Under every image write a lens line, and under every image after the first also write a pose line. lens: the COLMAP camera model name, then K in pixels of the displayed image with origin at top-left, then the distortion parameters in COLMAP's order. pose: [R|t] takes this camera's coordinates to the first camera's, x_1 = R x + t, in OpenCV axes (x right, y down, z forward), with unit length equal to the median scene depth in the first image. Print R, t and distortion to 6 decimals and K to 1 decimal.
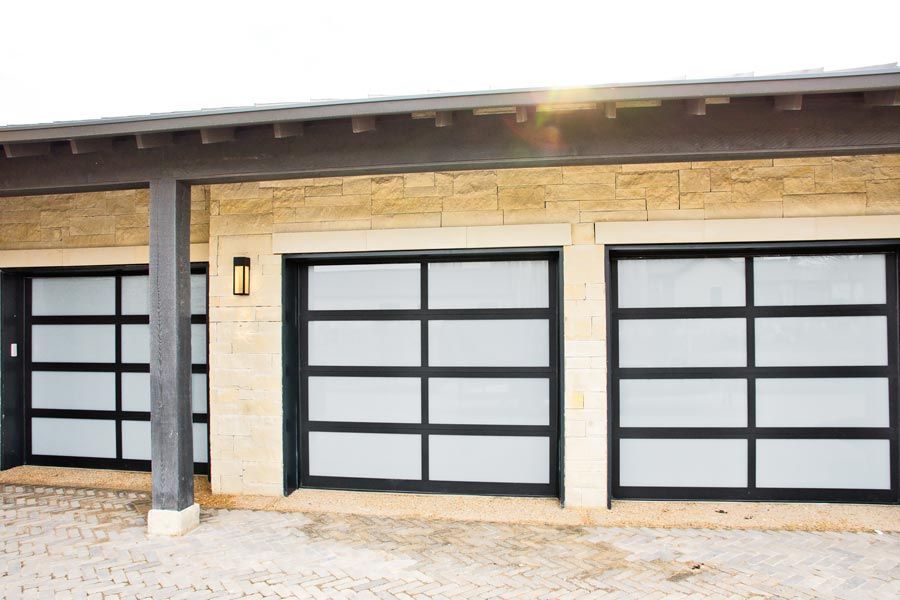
lens RADIAL K [[902.0, 0, 450.8], [0, 902.0, 331.1], [0, 0, 1]] dist [-0.200325, 0.234303]
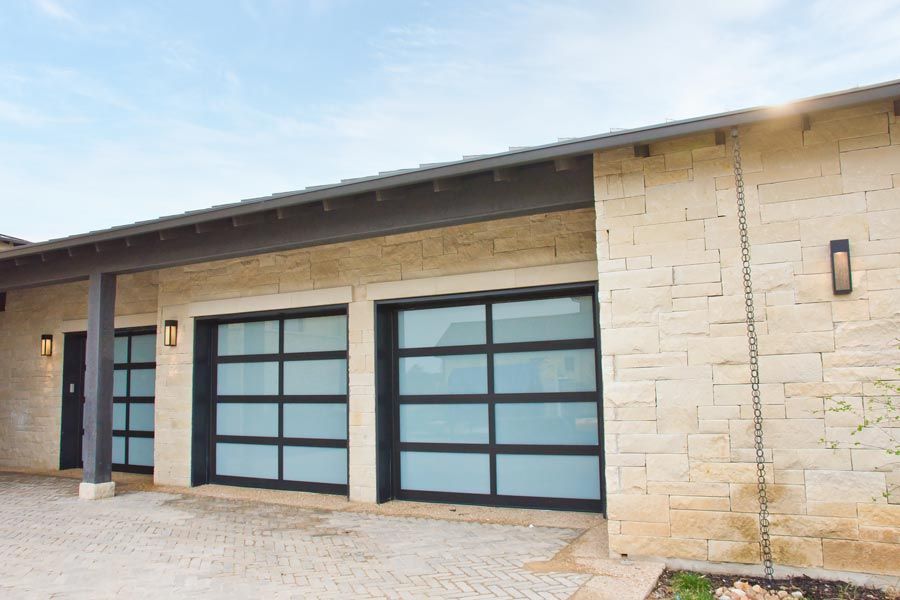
lens RADIAL K [[902.0, 0, 450.8], [0, 902.0, 331.1], [0, 0, 1]] dist [-0.200325, 0.234303]
pose [[0.939513, -0.041053, -0.340045, 0.679864], [0.030347, 0.998864, -0.036746, -0.000478], [0.341167, 0.024204, 0.939691, -0.190982]]
